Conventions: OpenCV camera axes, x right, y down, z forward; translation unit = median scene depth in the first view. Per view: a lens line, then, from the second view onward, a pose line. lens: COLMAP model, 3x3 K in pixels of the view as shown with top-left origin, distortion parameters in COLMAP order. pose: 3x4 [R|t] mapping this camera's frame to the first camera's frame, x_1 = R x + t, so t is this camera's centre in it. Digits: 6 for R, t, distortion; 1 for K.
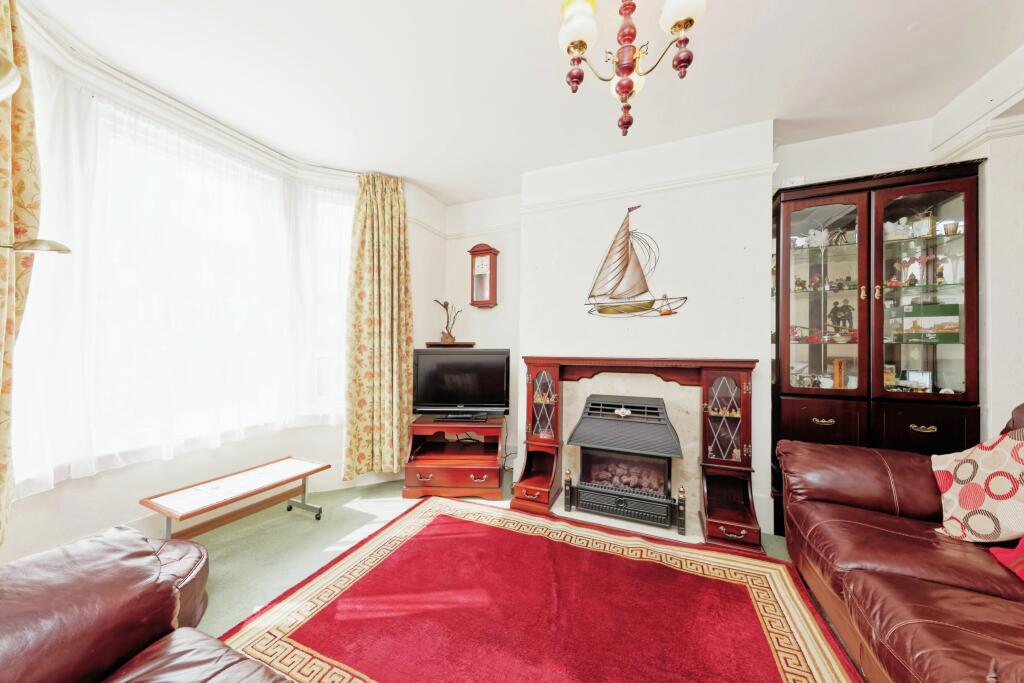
lens RADIAL K [[358.1, 0, 513.0], [0, 358.1, 342.4], [0, 0, 1]] dist [0.015393, -0.001224]
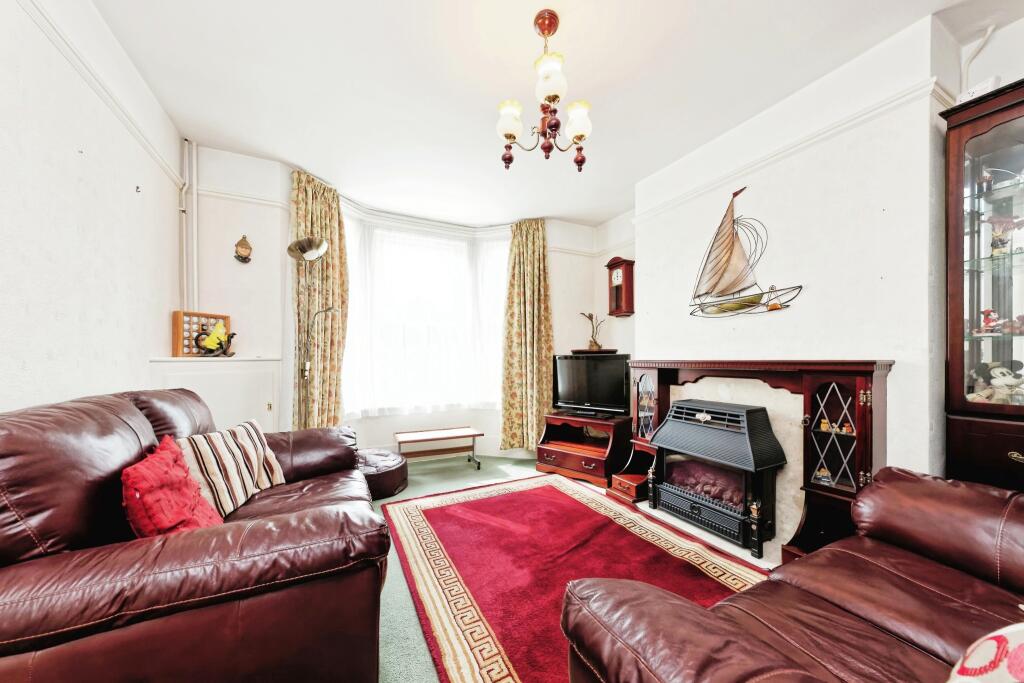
lens RADIAL K [[358.1, 0, 506.7], [0, 358.1, 361.9], [0, 0, 1]] dist [0.015393, -0.001224]
pose [[0.773903, 0.001340, -0.633302, 0.454816], [0.011001, 0.999818, 0.015558, 0.024725], [0.633208, -0.019007, 0.773748, -0.057722]]
